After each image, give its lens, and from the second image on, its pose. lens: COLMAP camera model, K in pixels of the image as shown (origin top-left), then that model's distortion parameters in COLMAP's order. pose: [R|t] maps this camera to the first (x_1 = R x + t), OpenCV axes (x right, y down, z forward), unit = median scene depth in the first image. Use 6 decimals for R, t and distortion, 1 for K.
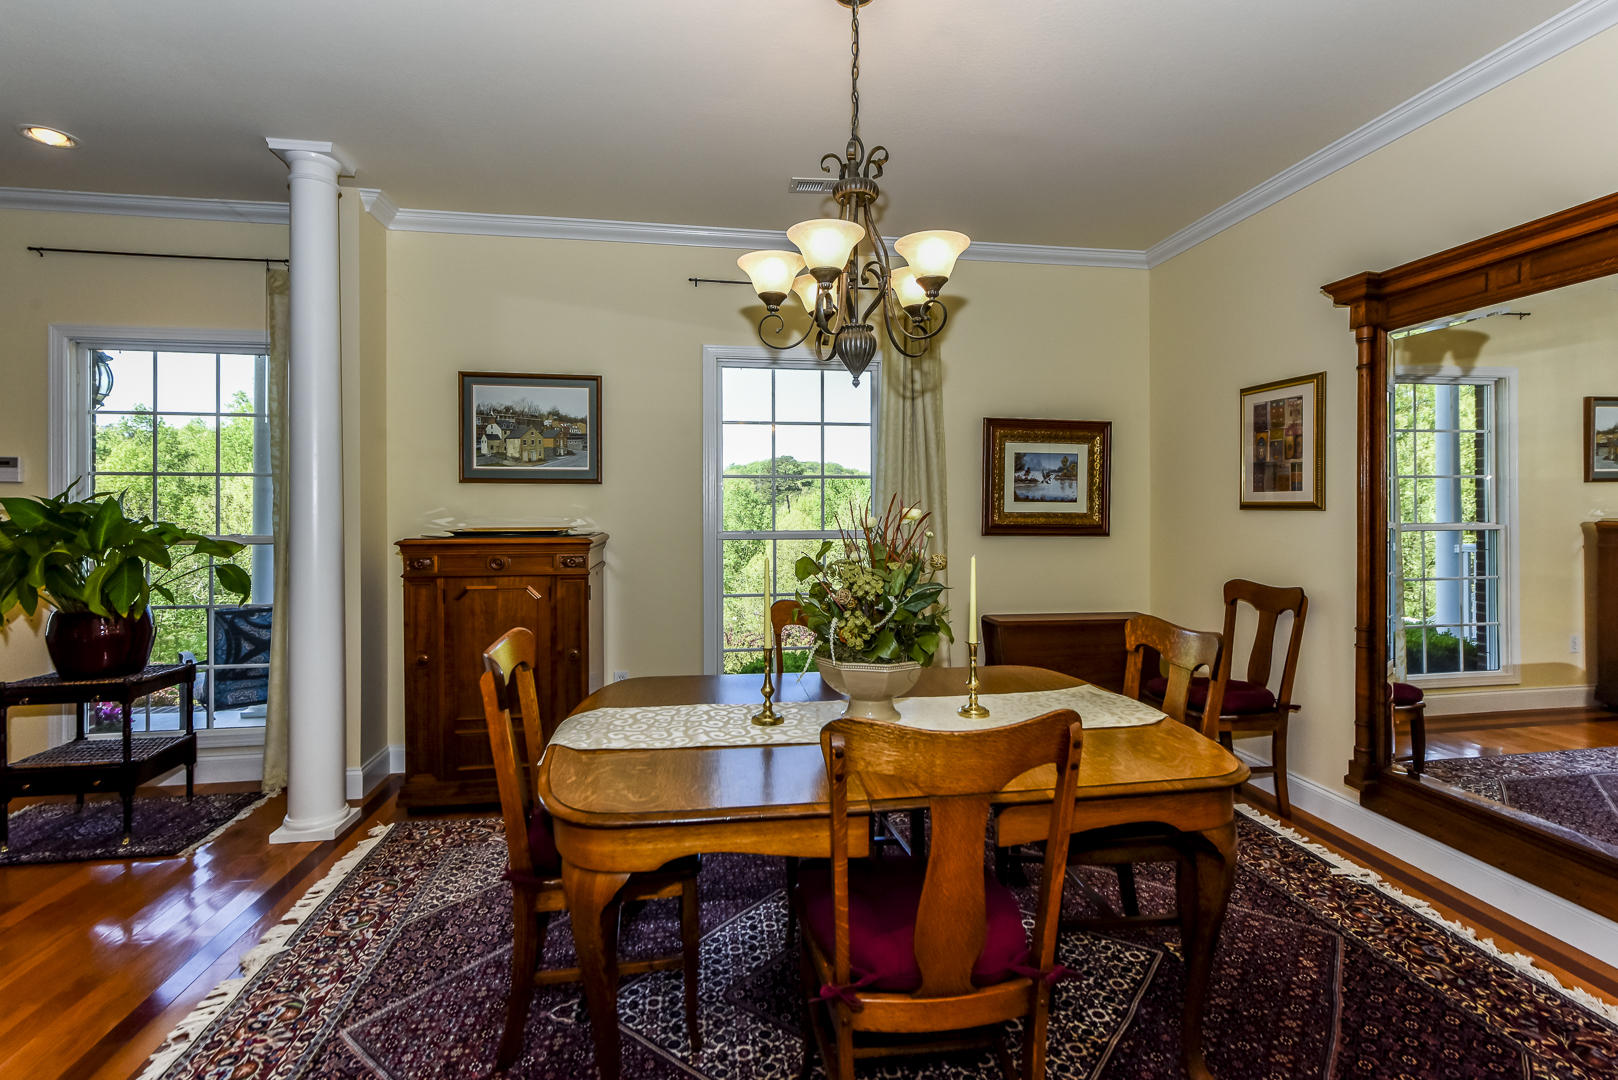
lens RADIAL K [[715.5, 0, 808.5], [0, 715.5, 526.5], [0, 0, 1]] dist [0.003517, 0.000299]
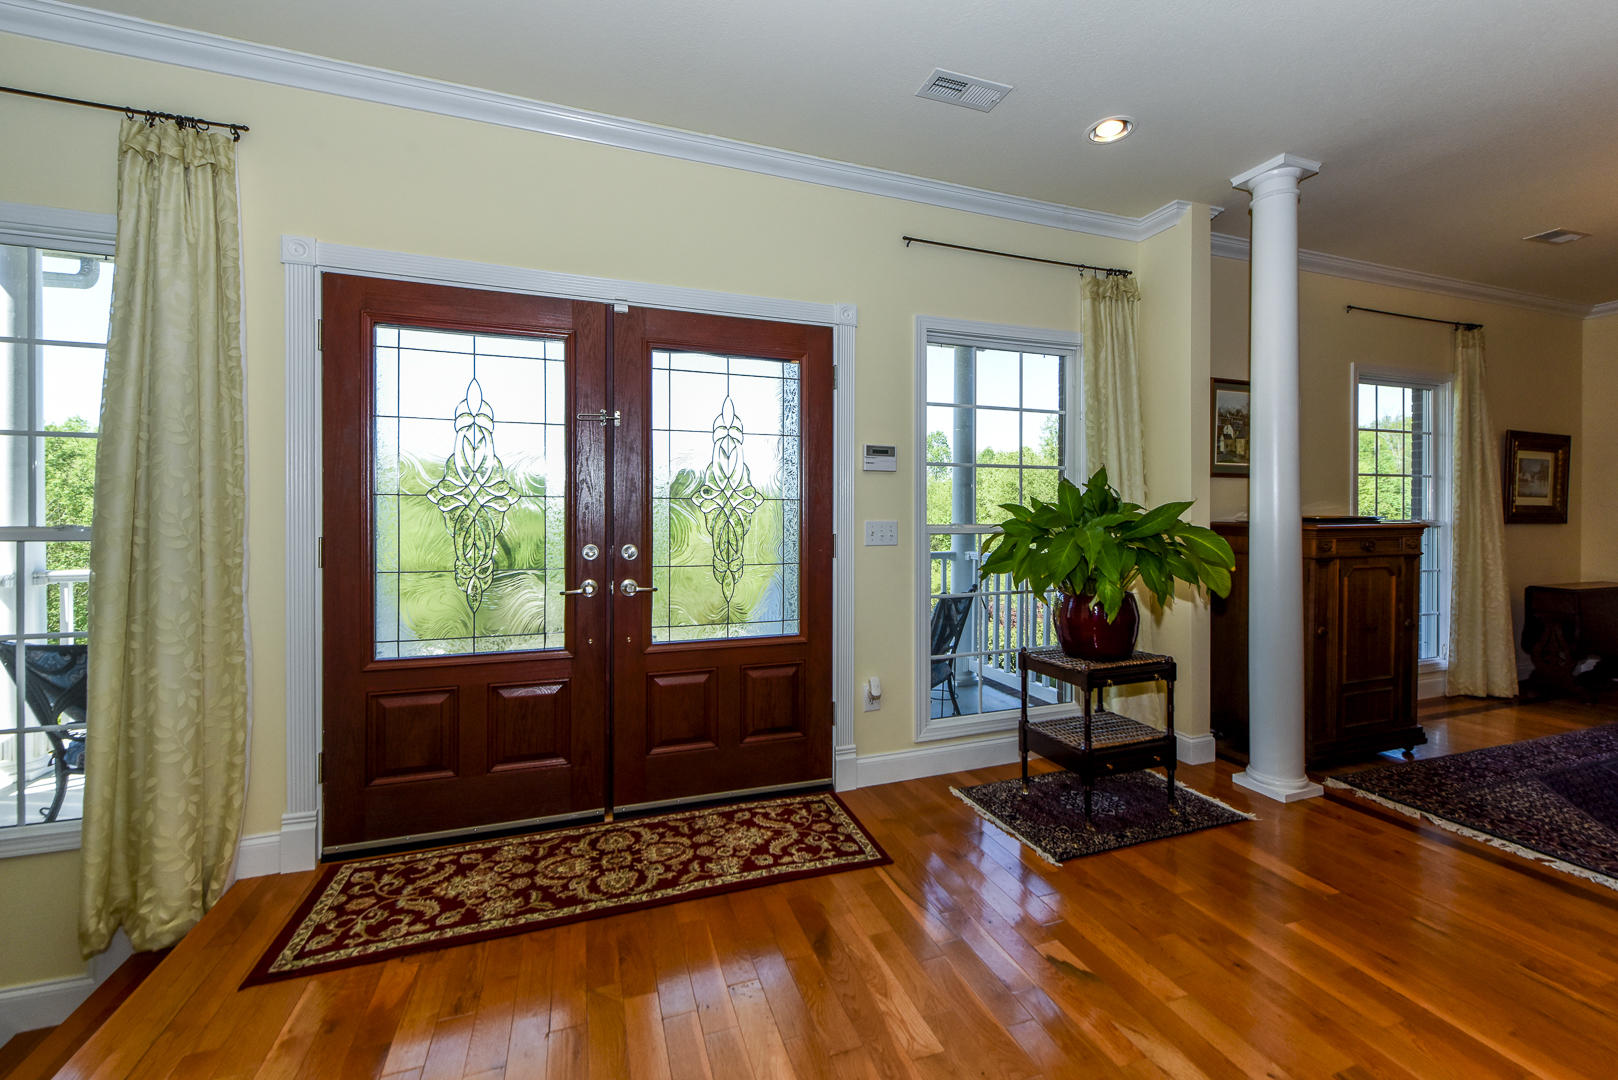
lens RADIAL K [[660.6, 0, 769.3], [0, 660.6, 513.4], [0, 0, 1]] dist [0.005973, -0.000319]
pose [[0.978660, 0.000160, 0.205487, -1.345943], [0.001857, 0.999952, -0.009620, 0.004194], [-0.205479, 0.009797, 0.978613, 0.131354]]
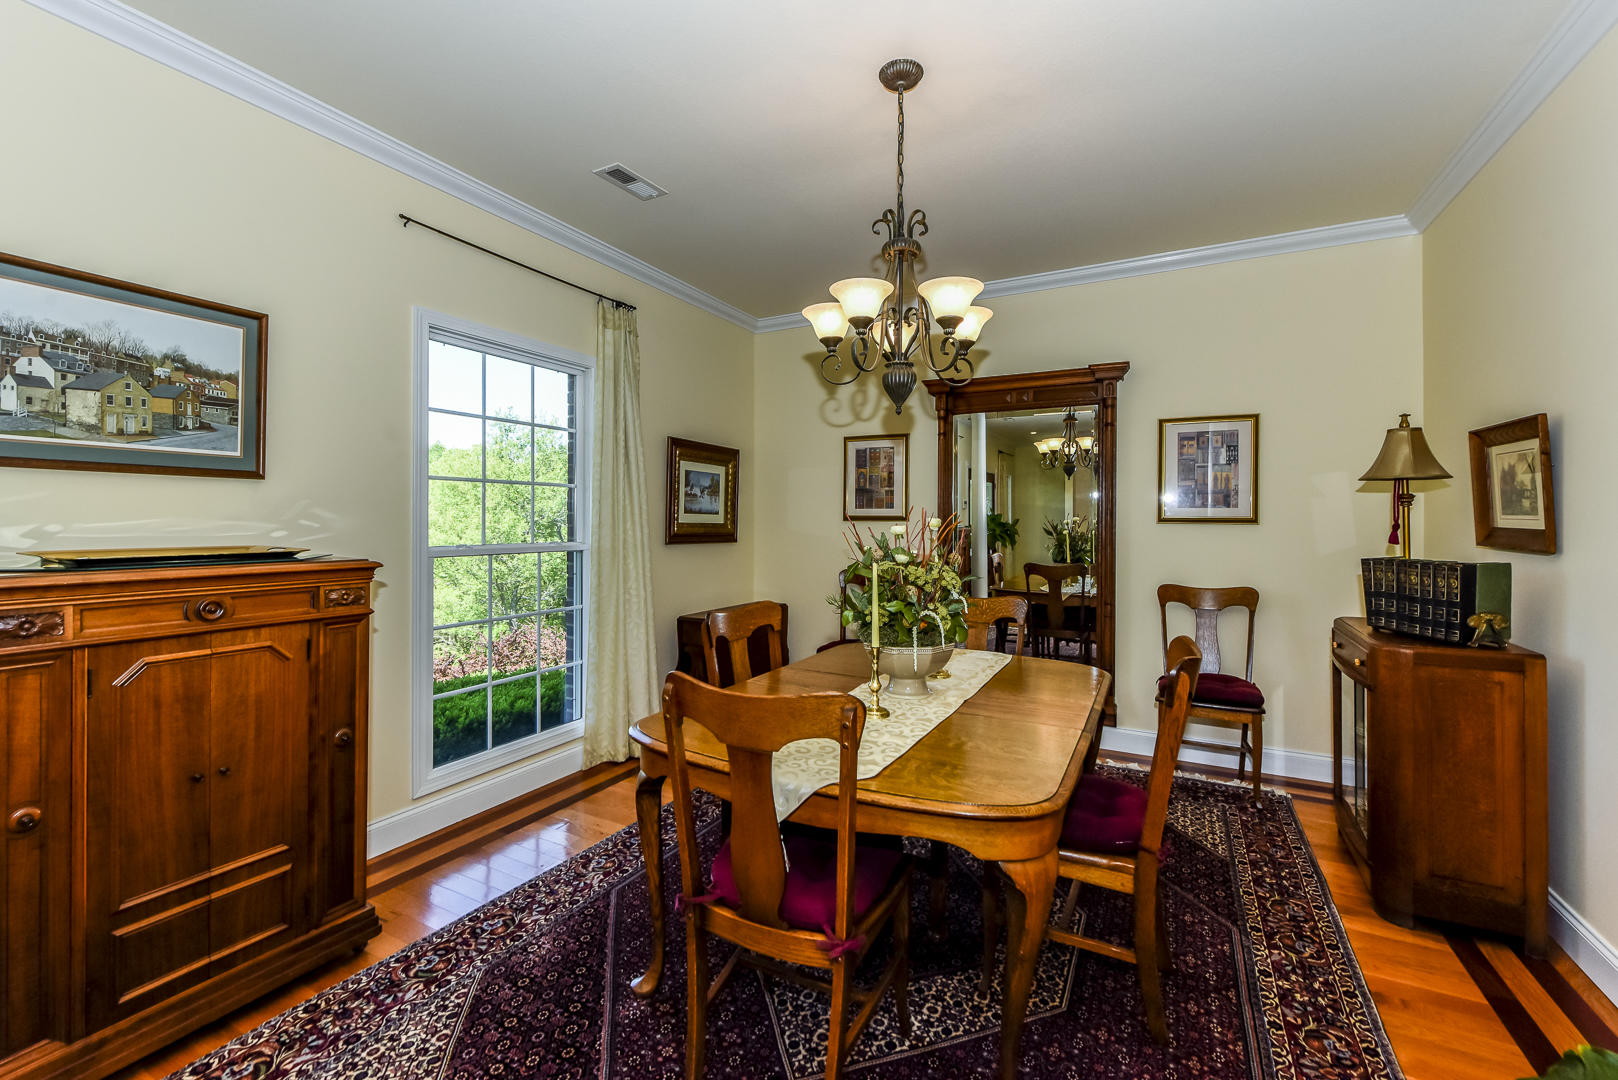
lens RADIAL K [[684.9, 0, 786.0], [0, 684.9, 521.4], [0, 0, 1]] dist [0.000863, -0.000846]
pose [[0.605472, 0.002311, 0.795863, -0.502007], [0.018626, 0.999681, -0.017073, -0.001427], [-0.795649, 0.025161, 0.605236, 0.246055]]
